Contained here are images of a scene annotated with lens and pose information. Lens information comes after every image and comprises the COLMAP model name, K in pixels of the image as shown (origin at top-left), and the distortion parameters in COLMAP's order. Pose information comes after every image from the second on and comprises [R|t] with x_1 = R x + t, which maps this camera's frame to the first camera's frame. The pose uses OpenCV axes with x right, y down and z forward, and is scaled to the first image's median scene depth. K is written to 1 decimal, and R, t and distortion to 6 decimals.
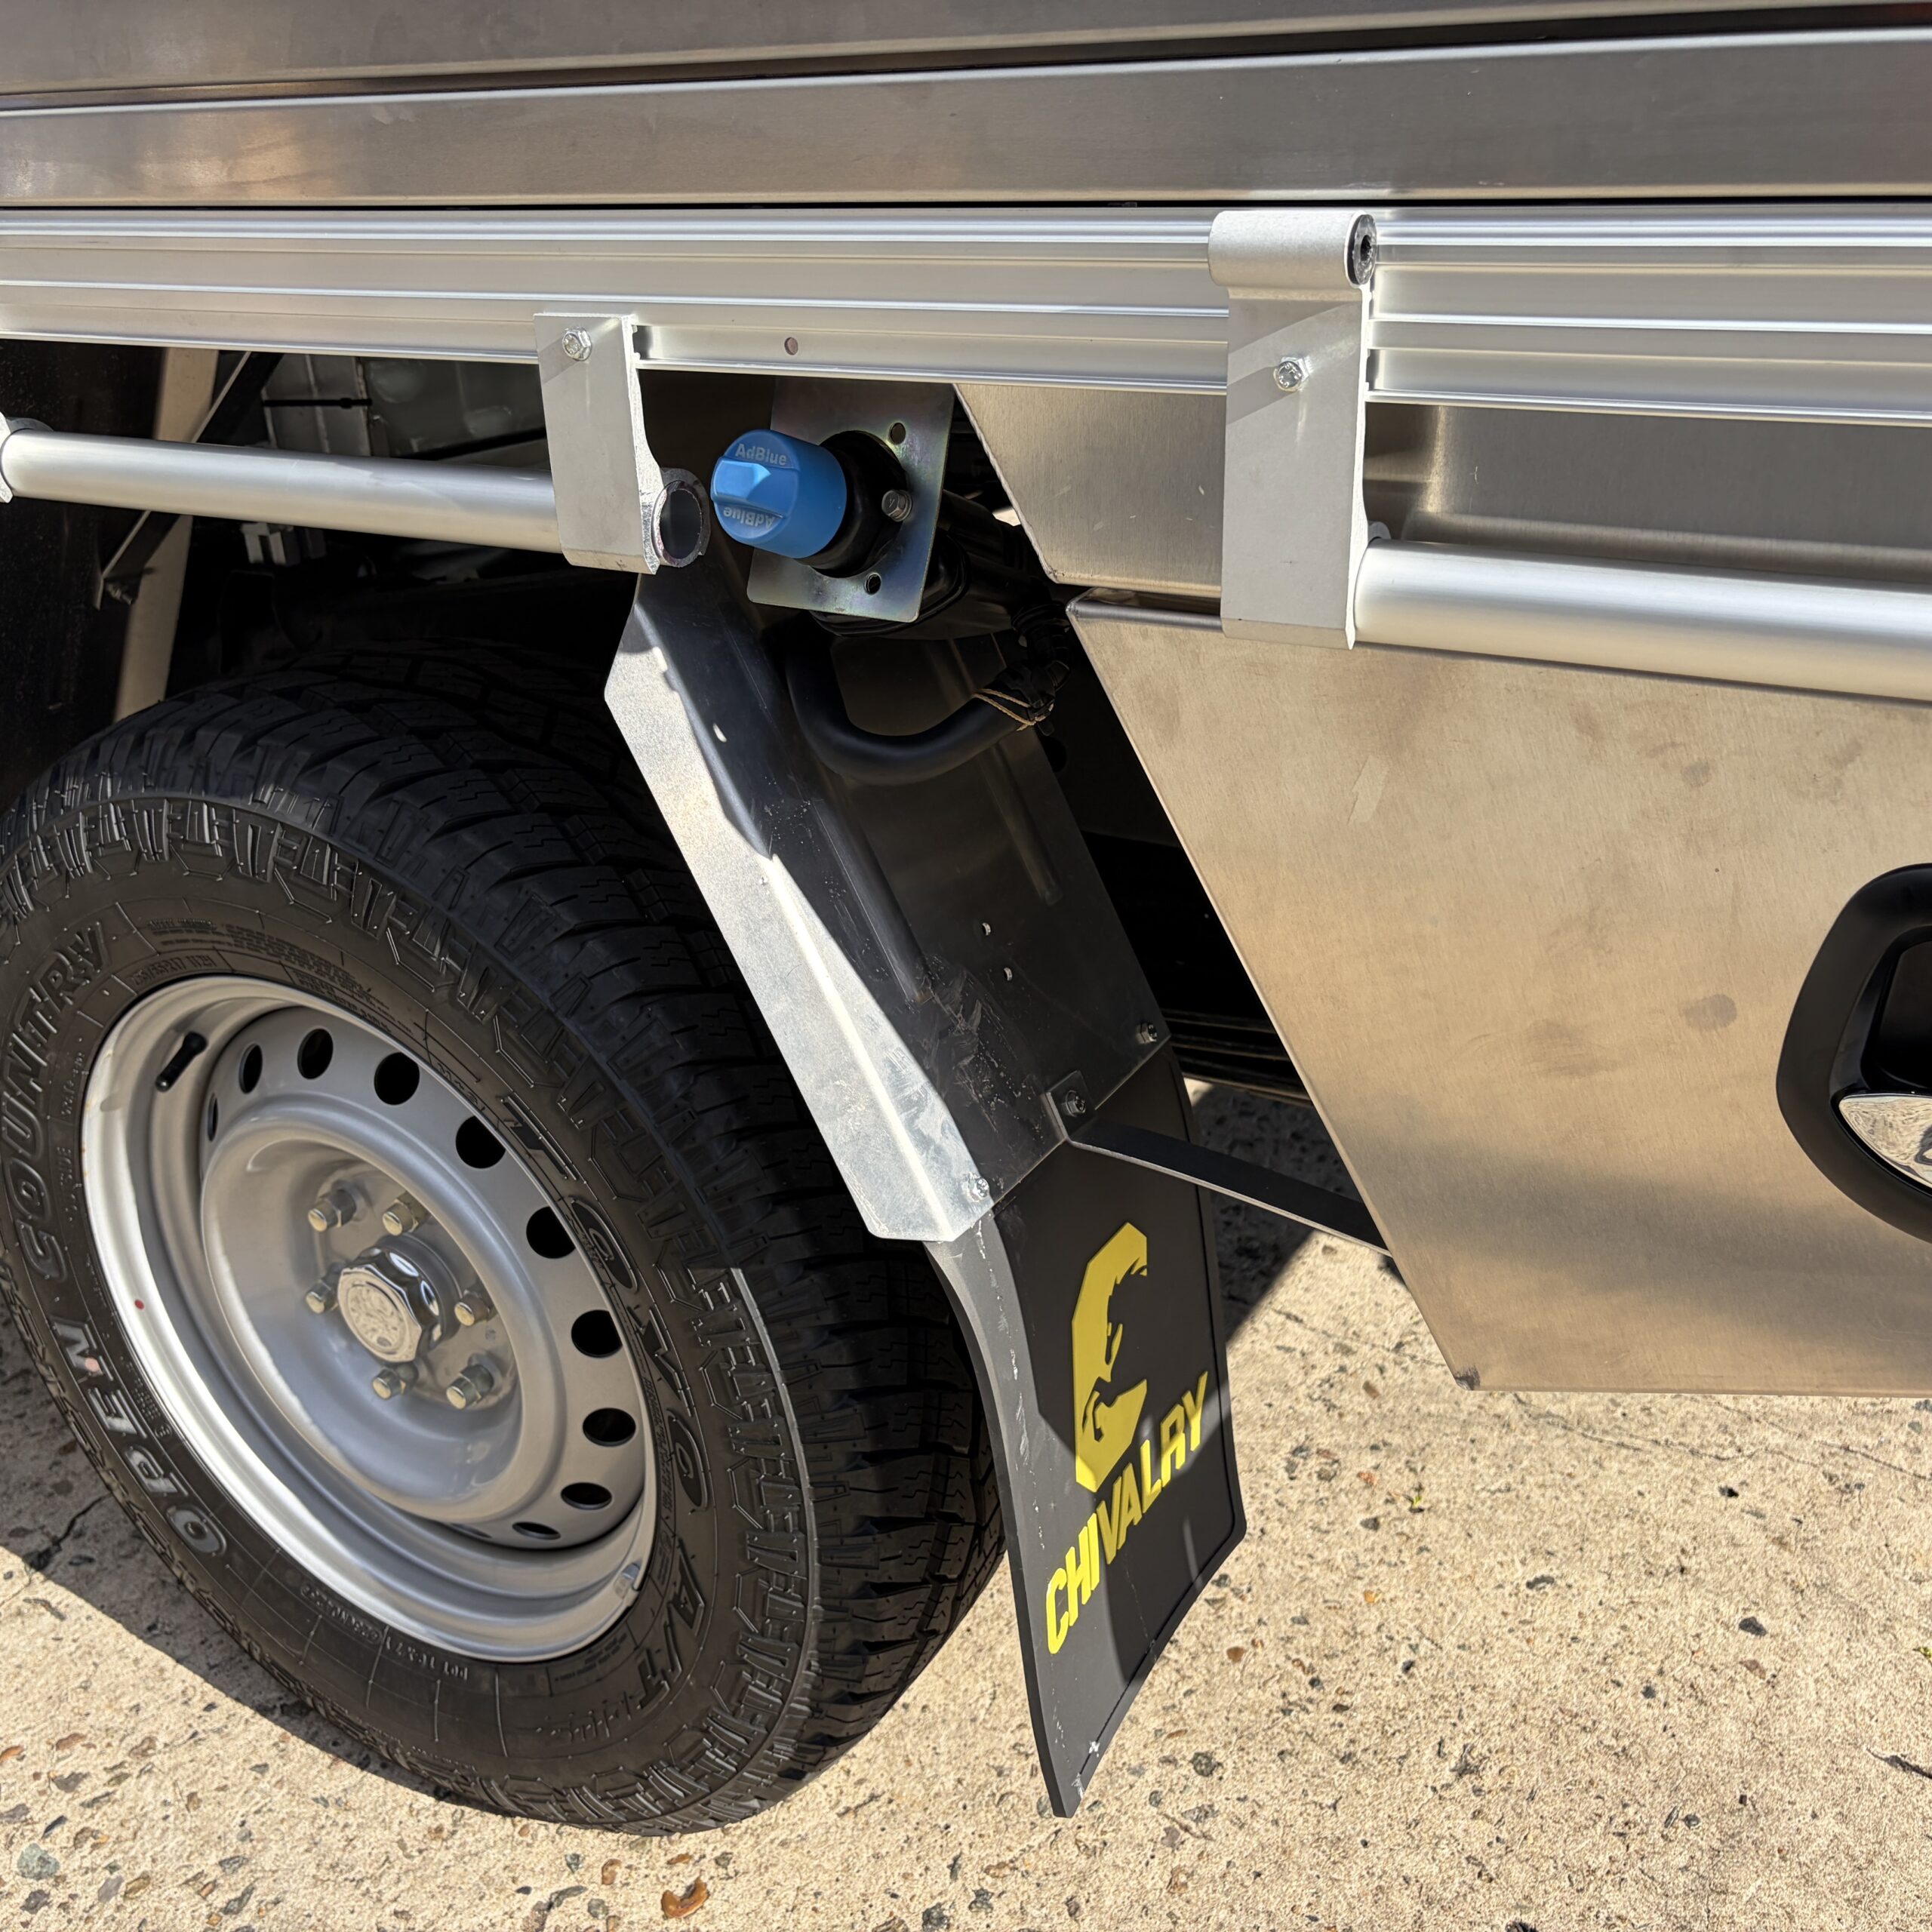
lens RADIAL K [[1974.5, 0, 929.5], [0, 1974.5, 964.7], [0, 0, 1]] dist [0.017098, 0.003744]
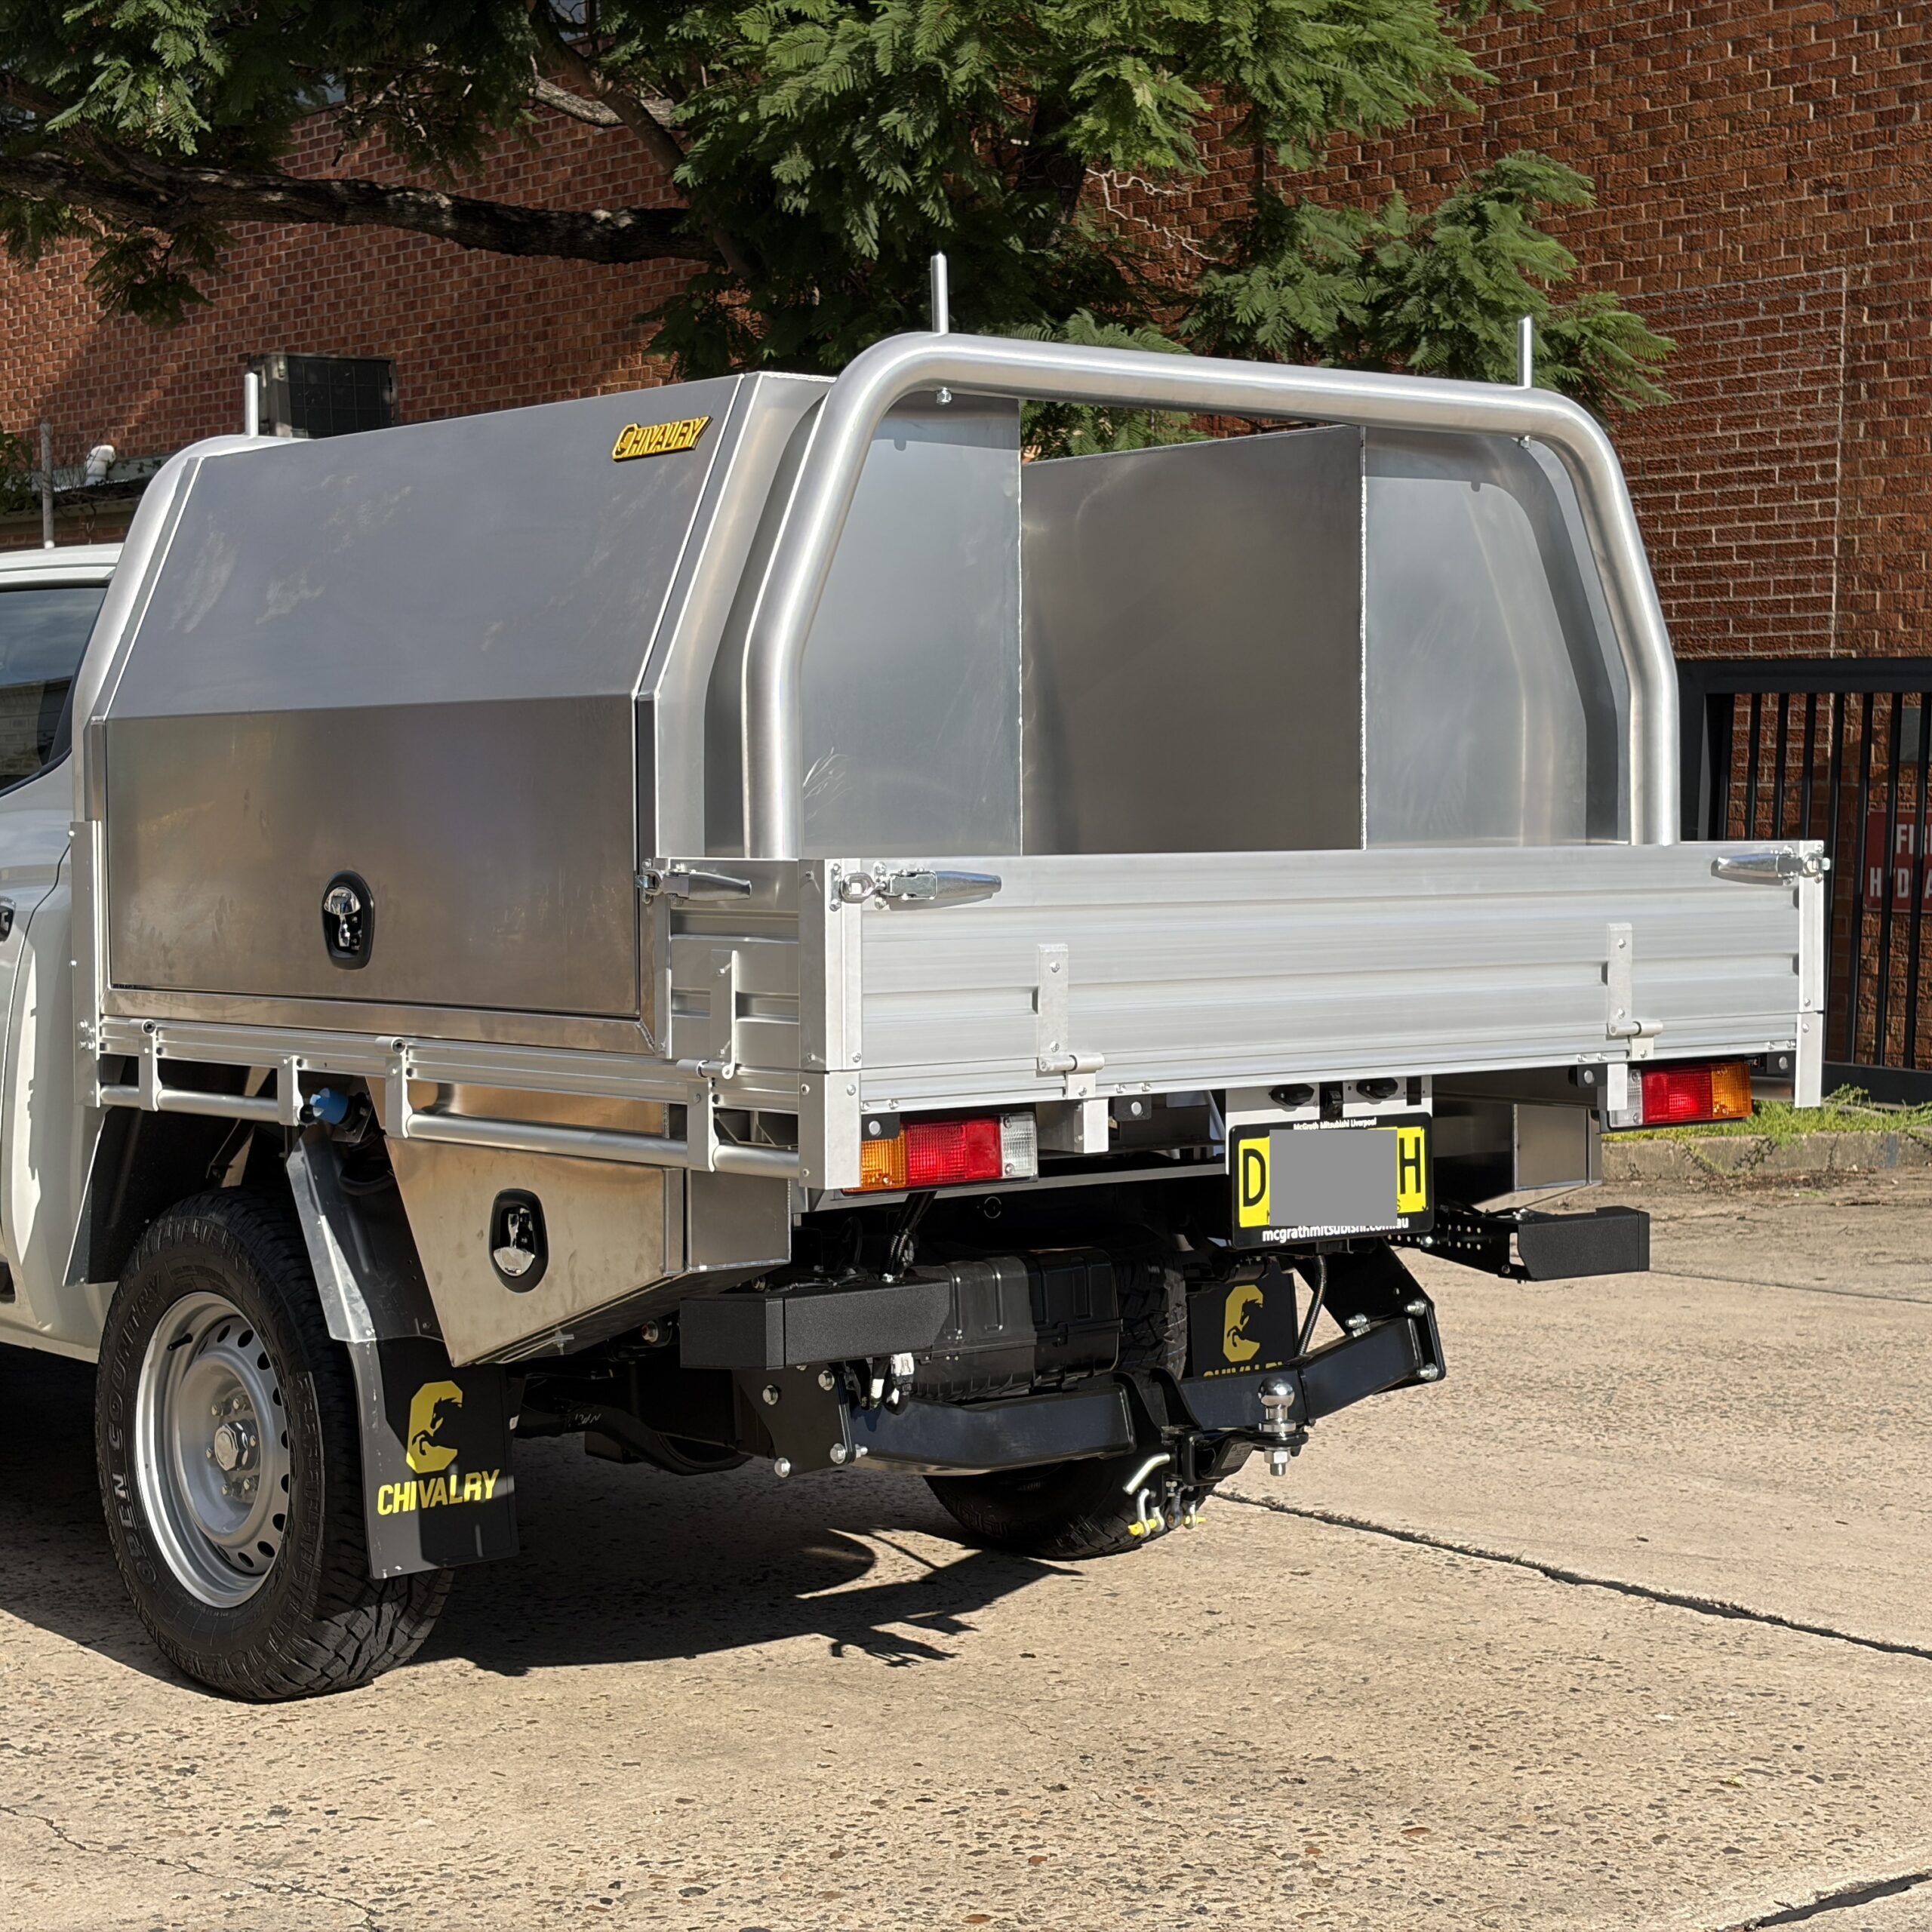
lens RADIAL K [[3852.0, 0, 1001.0], [0, 3852.0, 978.4], [0, 0, 1]] dist [0.240587, -0.955209]
pose [[0.944547, 0.047951, -0.324857, 2.717561], [-0.164925, 0.924731, -0.343035, 1.426184], [0.283957, 0.377590, 0.881359, -4.000257]]
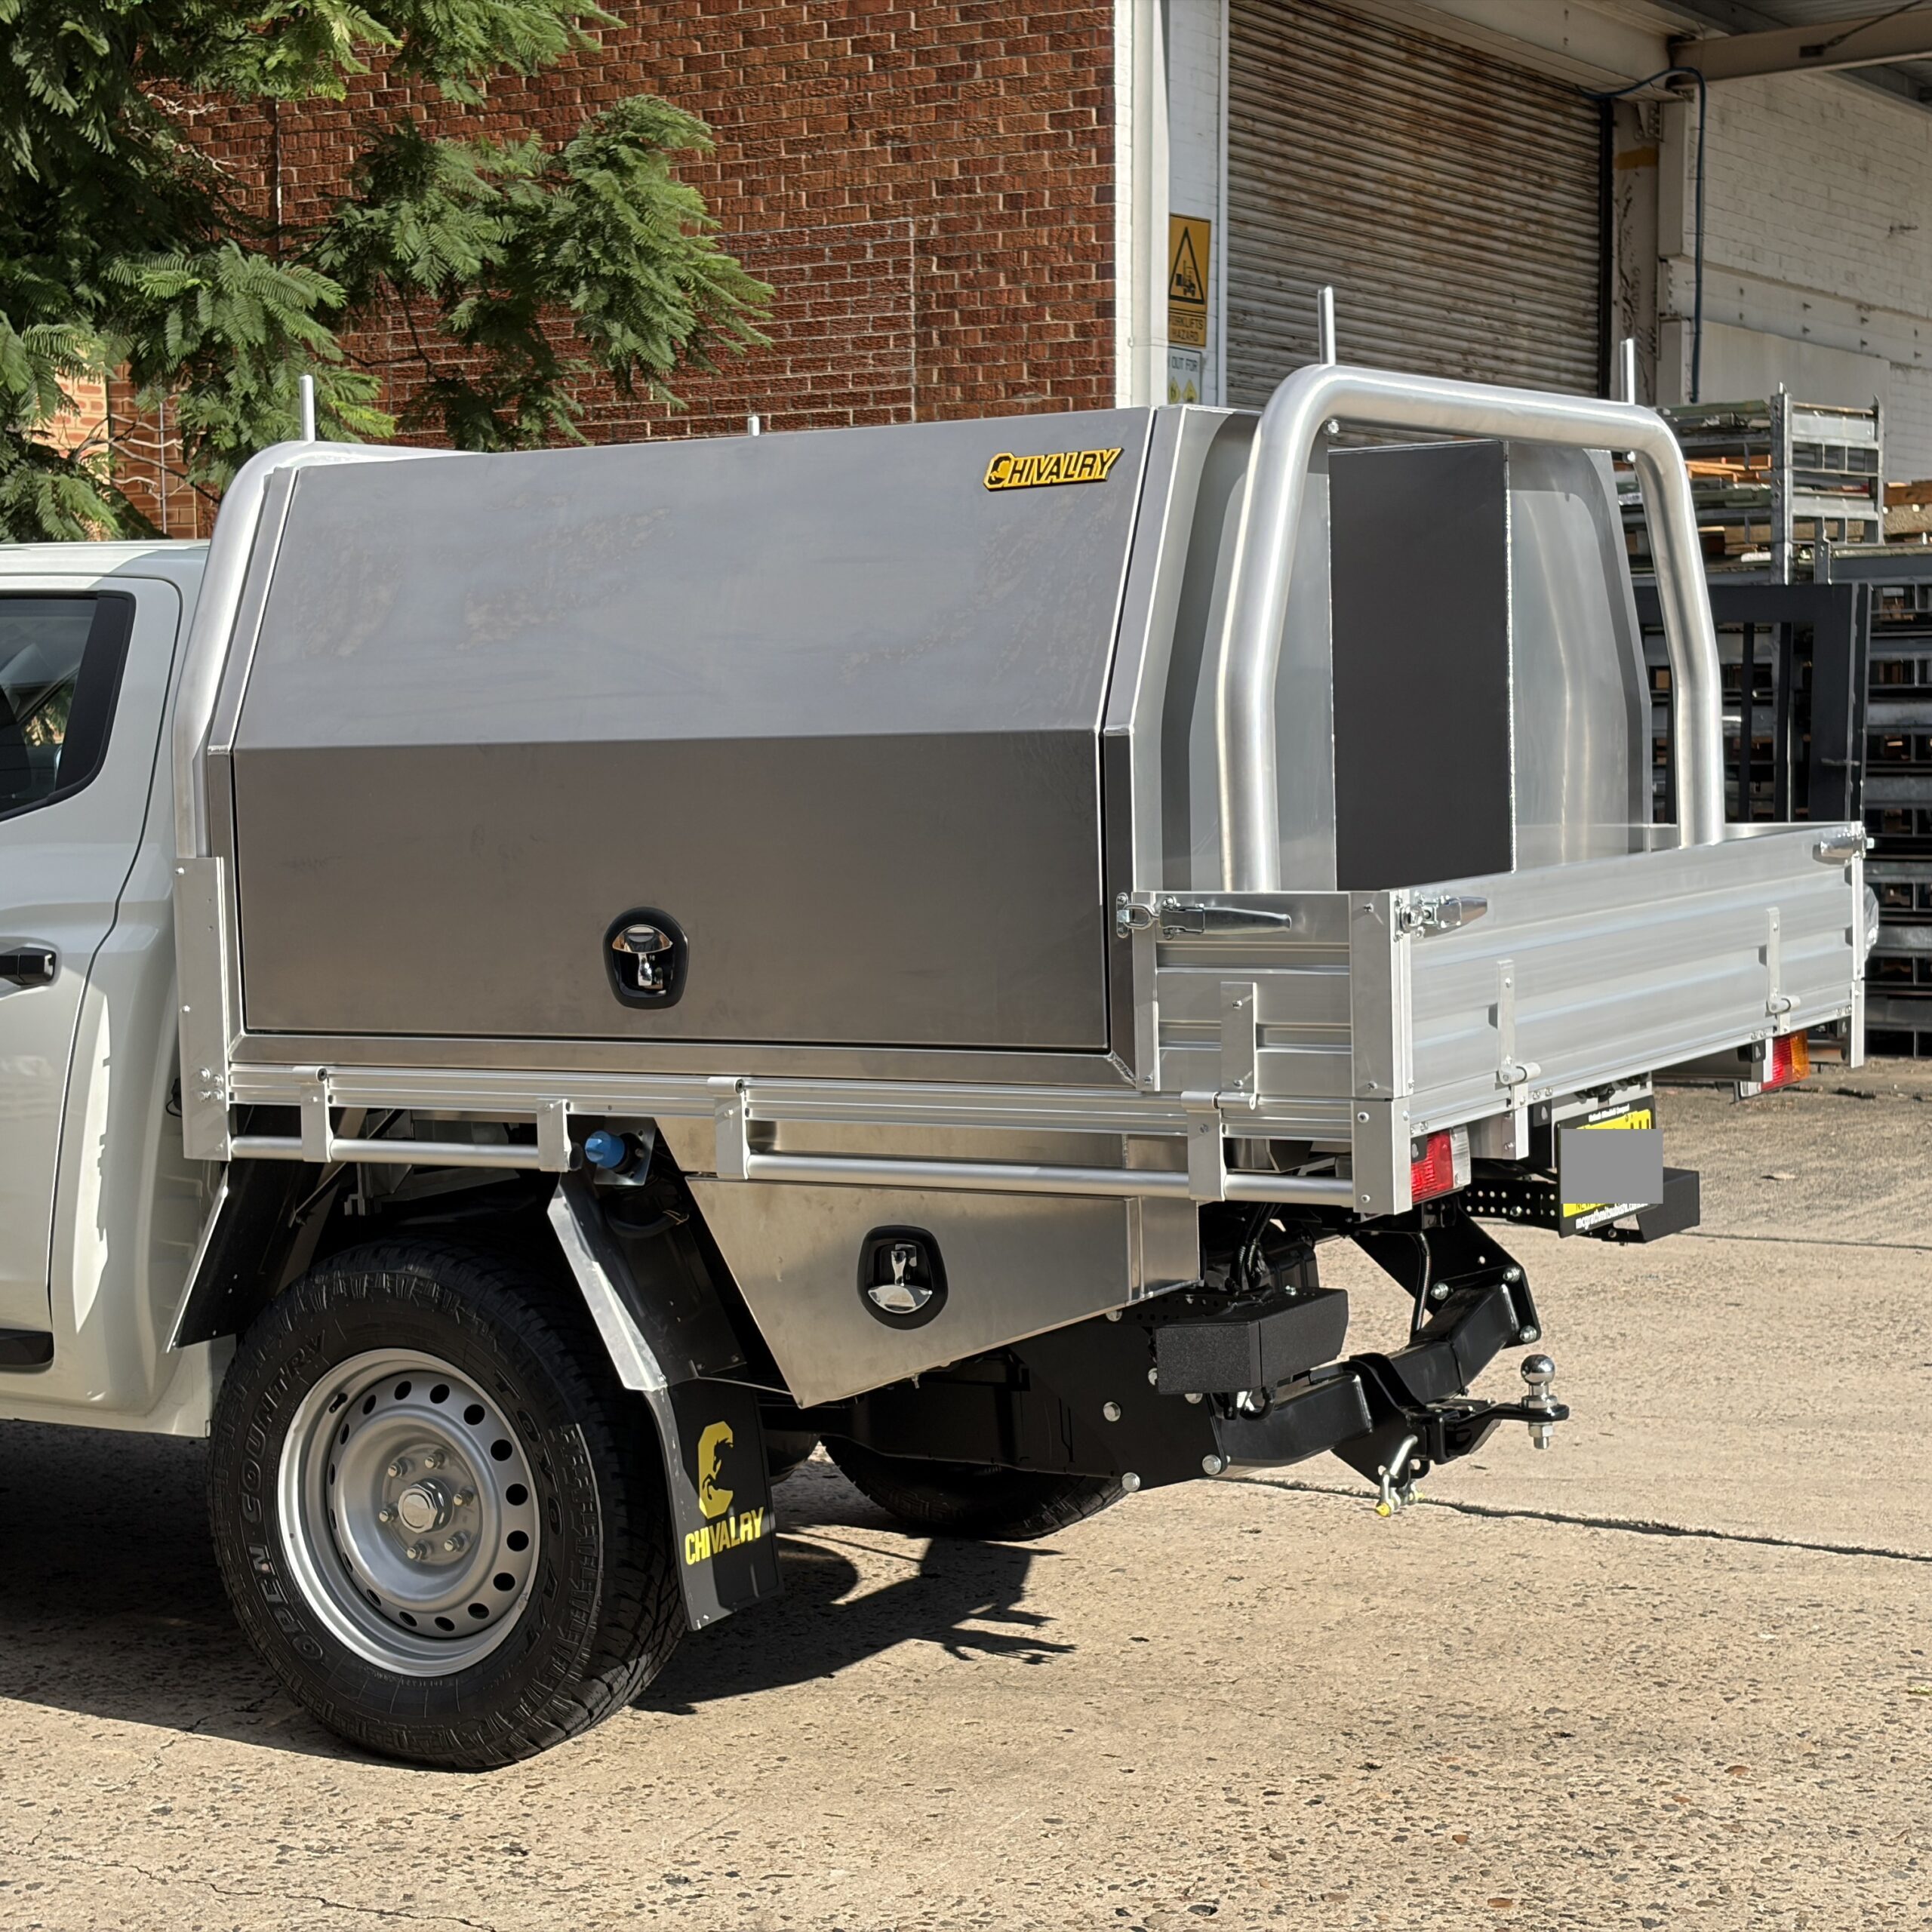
lens RADIAL K [[3835.9, 0, 966.0], [0, 3835.9, 966.0], [0, 0, 1]] dist [0.290121, -1.333513]
pose [[0.999818, 0.010299, 0.016046, 0.362598], [-0.003992, 0.935976, -0.352041, 1.491027], [-0.018644, 0.351913, 0.935847, -4.419535]]
